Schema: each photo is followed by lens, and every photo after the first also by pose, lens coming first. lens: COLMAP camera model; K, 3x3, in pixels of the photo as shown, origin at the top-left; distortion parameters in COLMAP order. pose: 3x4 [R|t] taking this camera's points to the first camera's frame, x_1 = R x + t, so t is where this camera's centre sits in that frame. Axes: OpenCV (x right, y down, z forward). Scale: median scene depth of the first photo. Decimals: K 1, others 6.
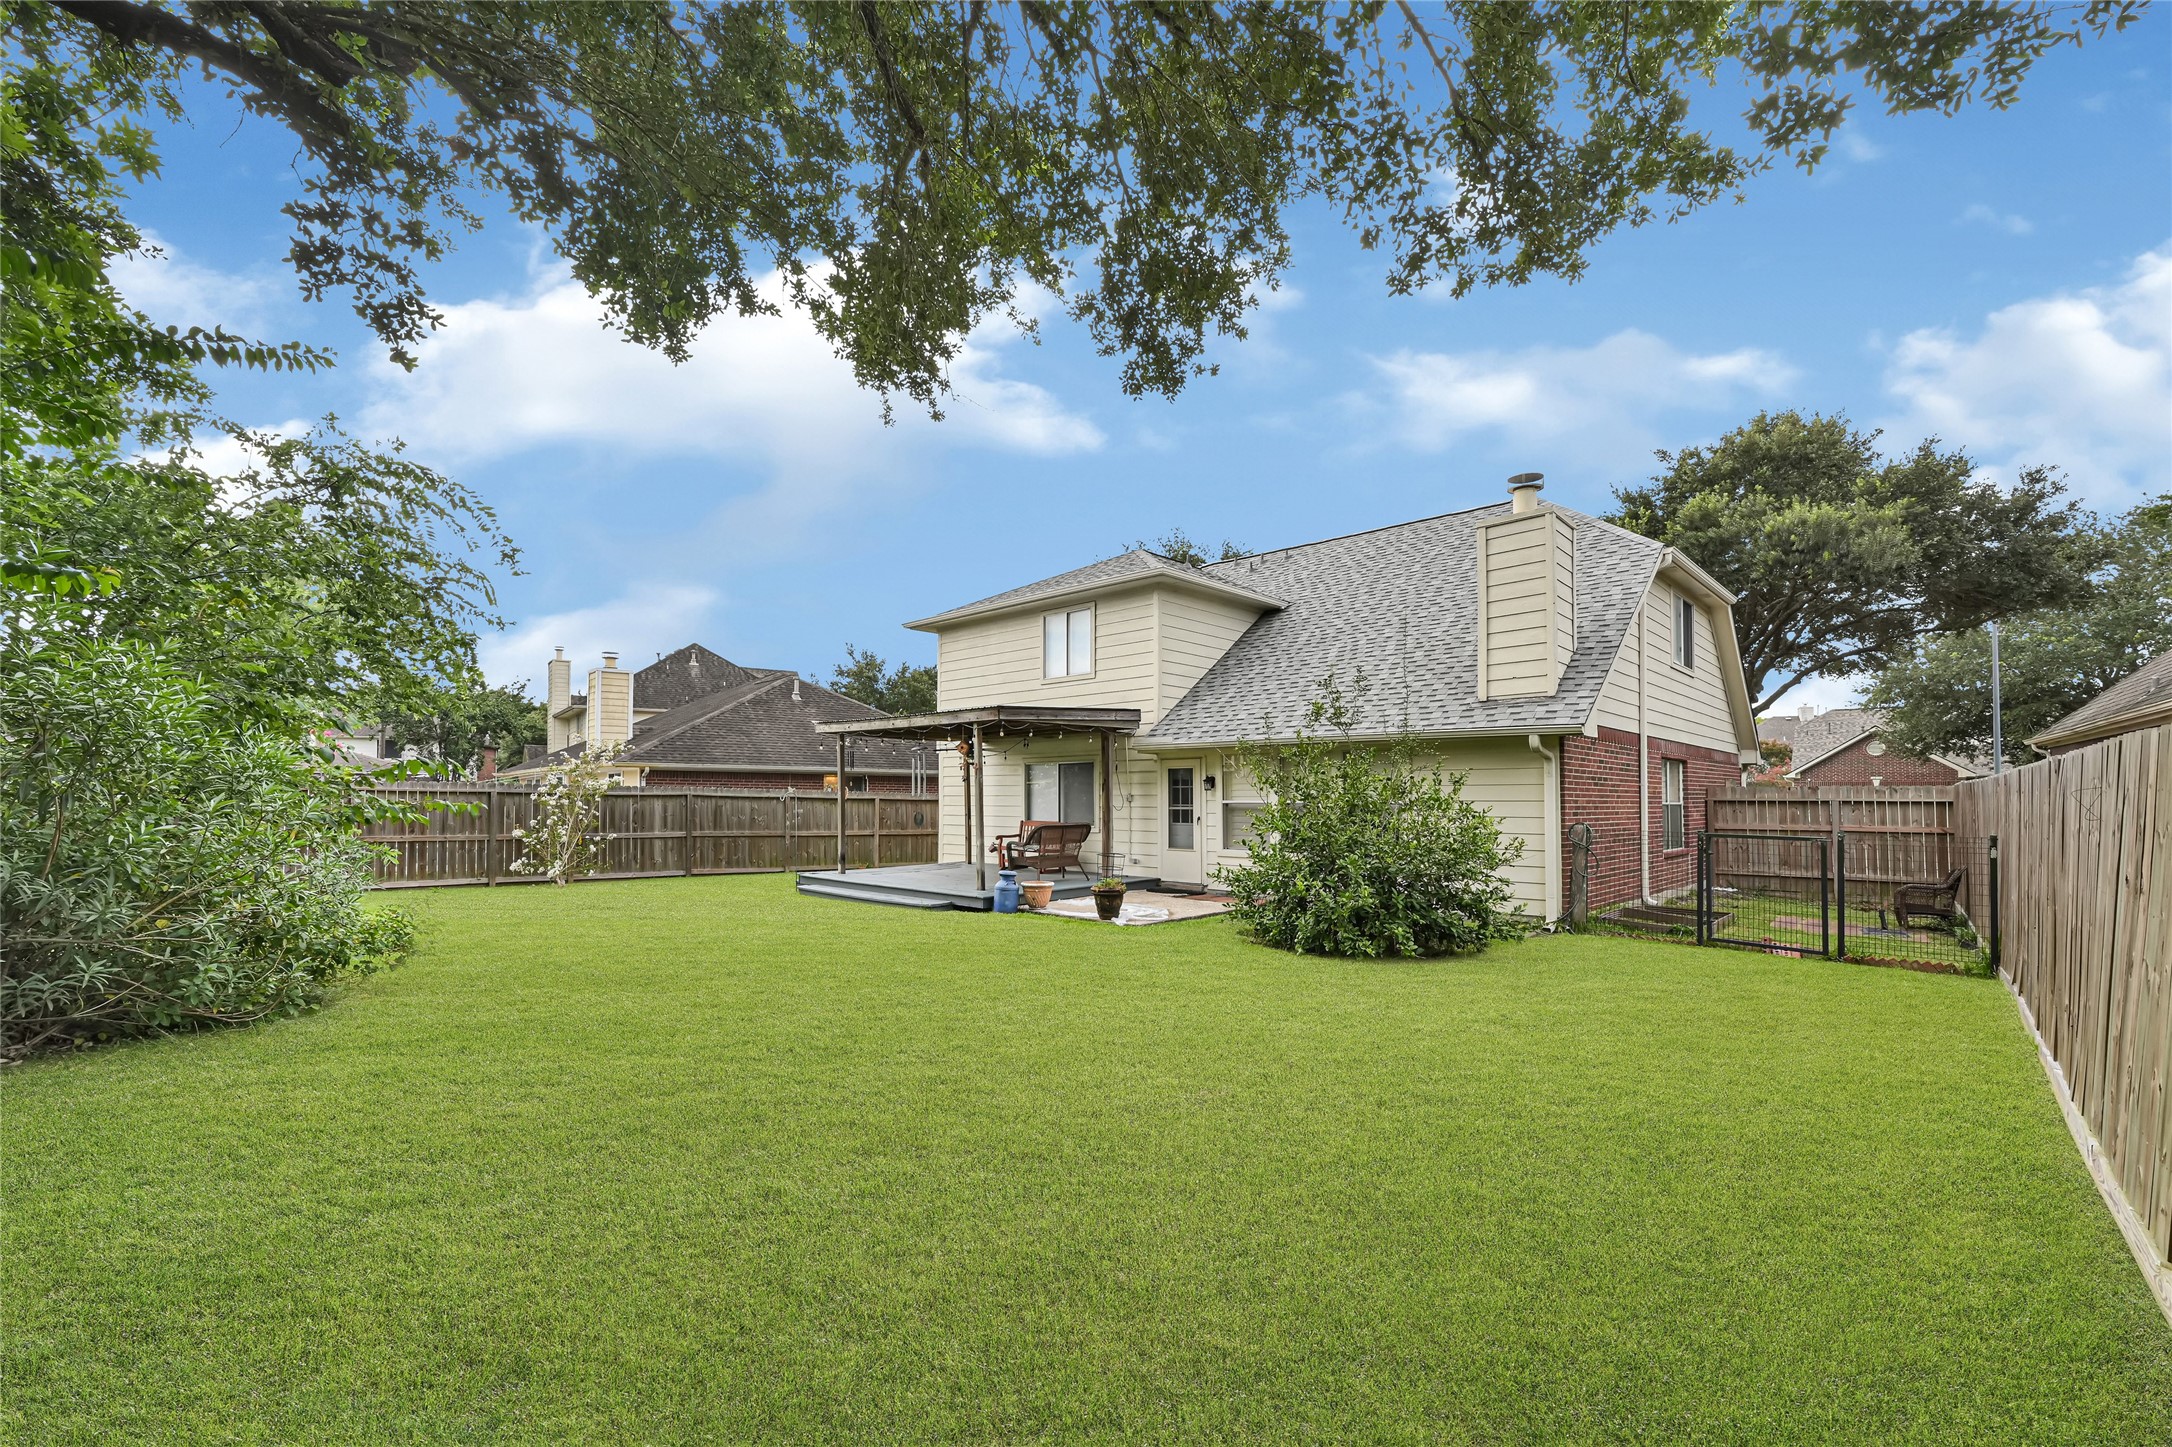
lens RADIAL K [[937.2, 0, 1058.2], [0, 937.2, 792.4], [0, 0, 1]] dist [0.012823, -0.000064]
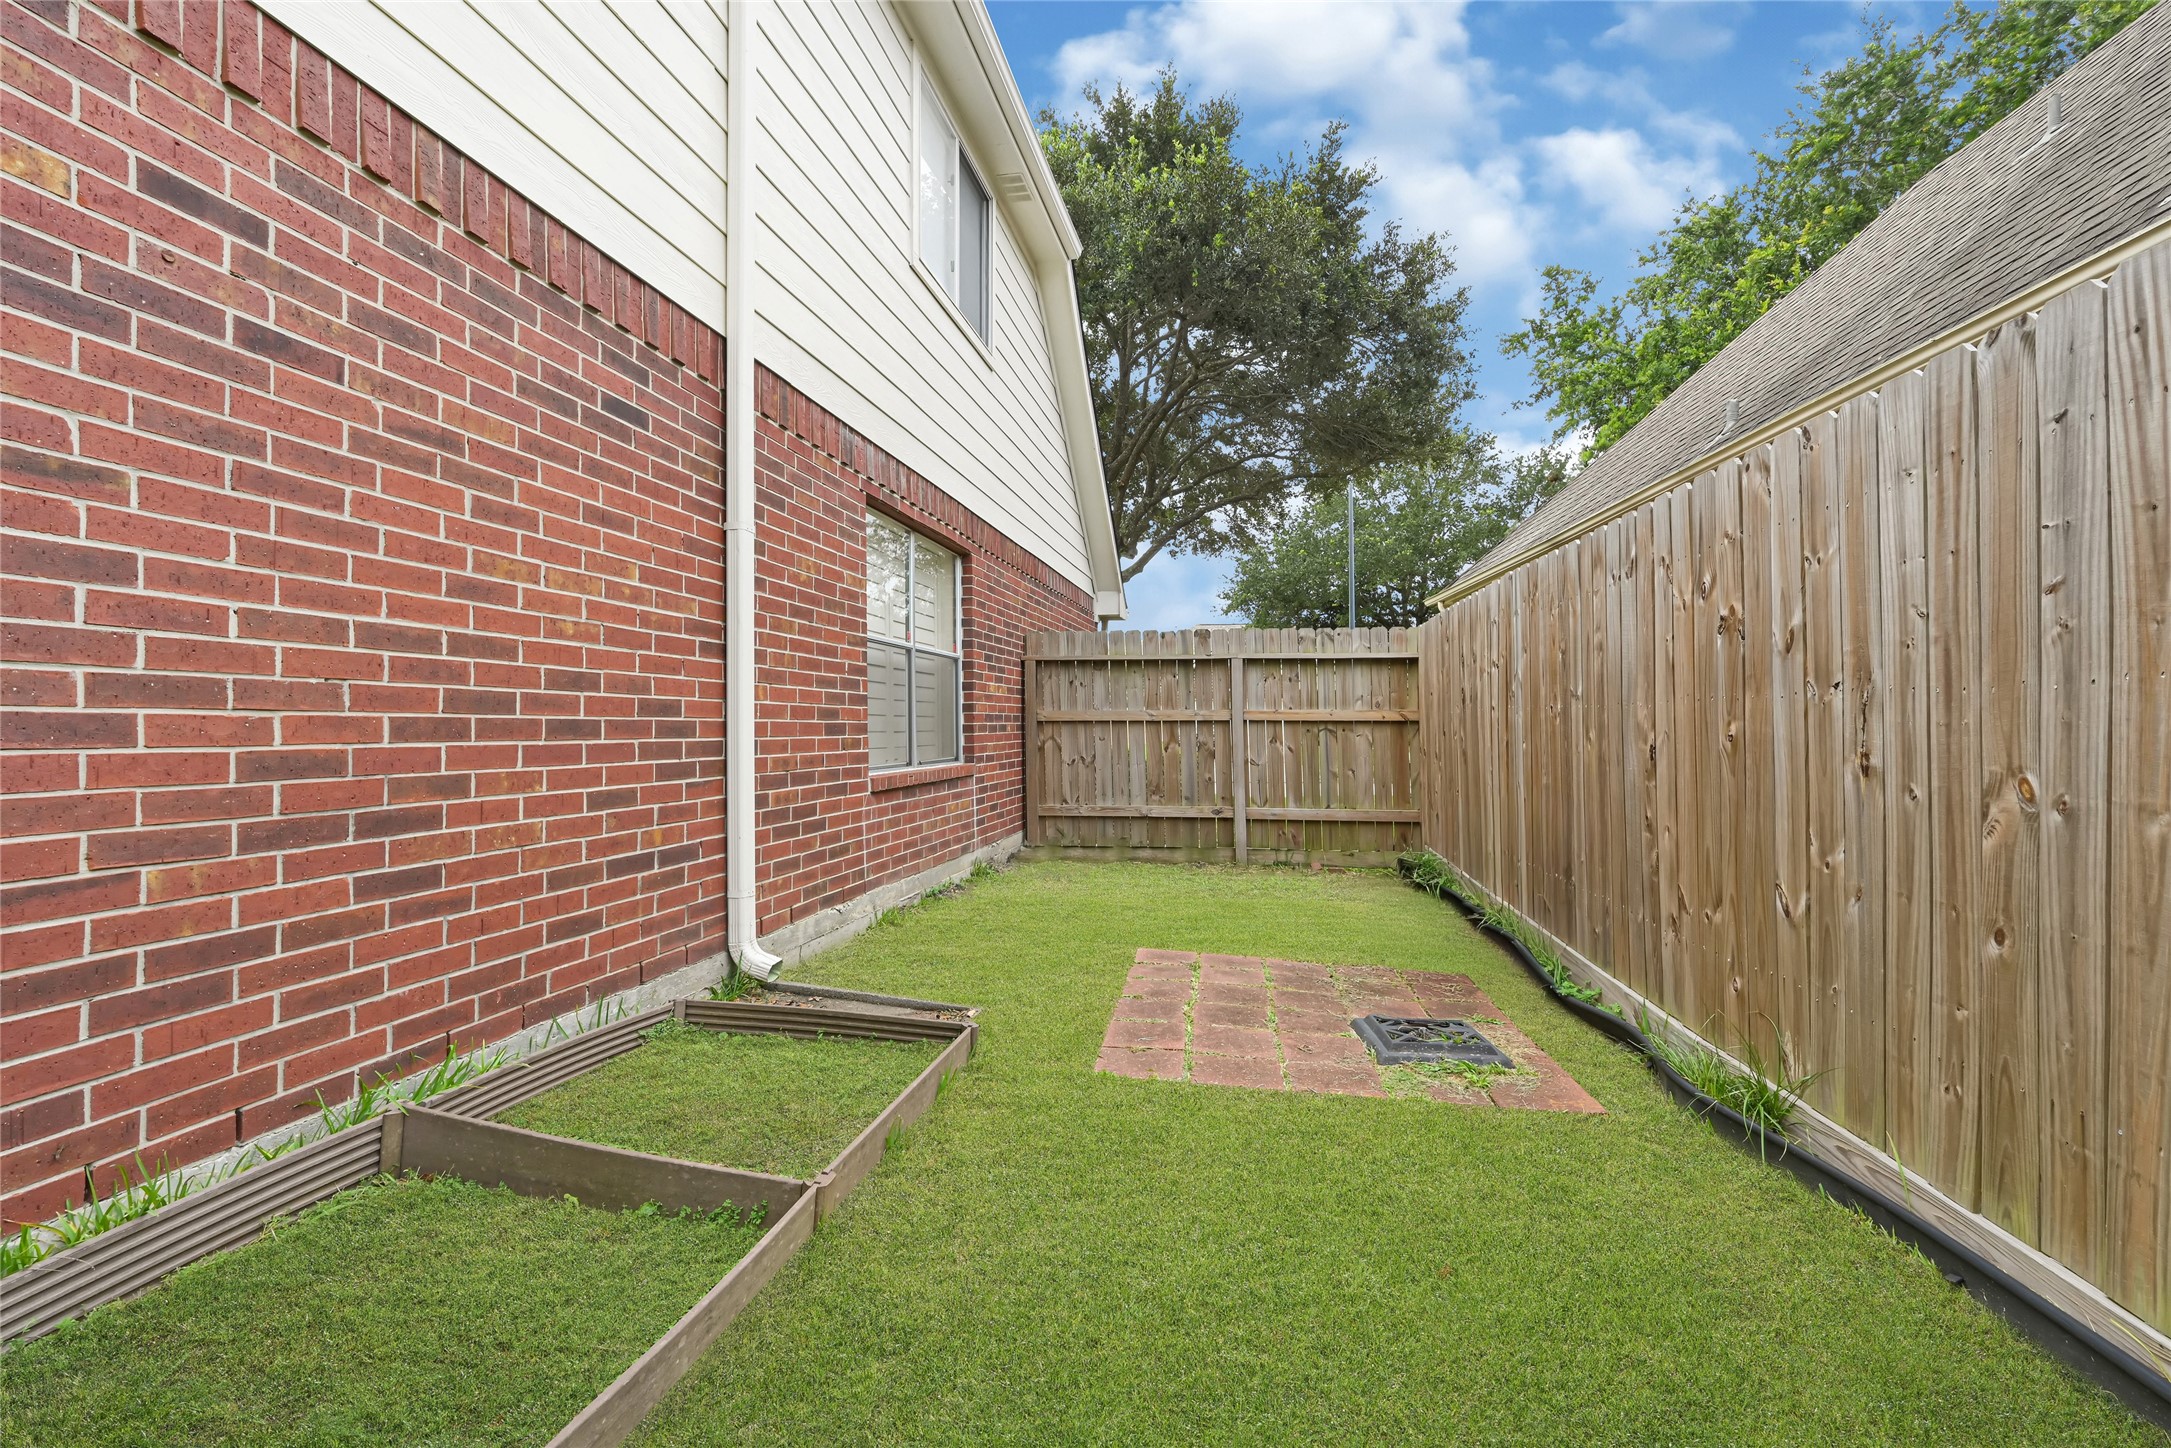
lens RADIAL K [[941.2, 0, 1082.9], [0, 941.2, 725.7], [0, 0, 1]] dist [0.001492, -0.000219]
pose [[0.839969, 0.001927, 0.542631, 0.471081], [-0.003734, 0.999991, 0.002229, 0.040681], [-0.542621, -0.003898, 0.839968, 0.607864]]
